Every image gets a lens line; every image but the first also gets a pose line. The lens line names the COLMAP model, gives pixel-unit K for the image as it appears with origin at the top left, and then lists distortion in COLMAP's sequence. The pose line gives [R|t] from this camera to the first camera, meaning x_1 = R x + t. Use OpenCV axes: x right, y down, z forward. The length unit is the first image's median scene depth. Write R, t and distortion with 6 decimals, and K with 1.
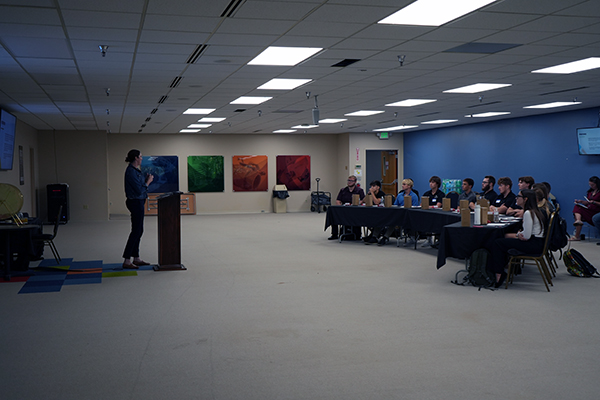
lens RADIAL K [[701.9, 0, 300.0], [0, 701.9, 200.0], [0, 0, 1]] dist [0.000889, 0.005167]
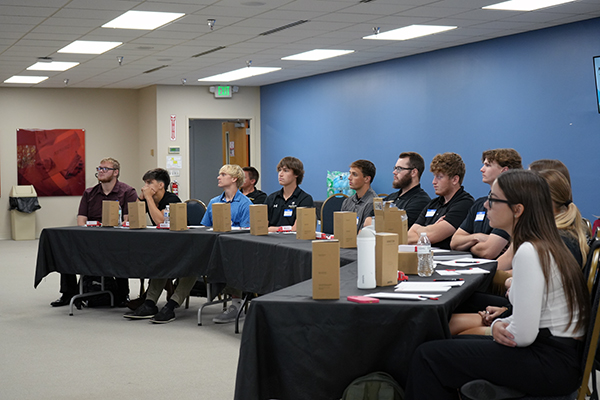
lens RADIAL K [[1045.3, 0, 300.0], [0, 1045.3, 200.0], [0, 0, 1]] dist [-0.039999, -0.080388]
pose [[0.989227, -0.007186, 0.146211, 0.111206], [0.009114, 0.999880, -0.012516, 0.000665], [-0.146103, 0.013714, 0.989174, 0.386319]]
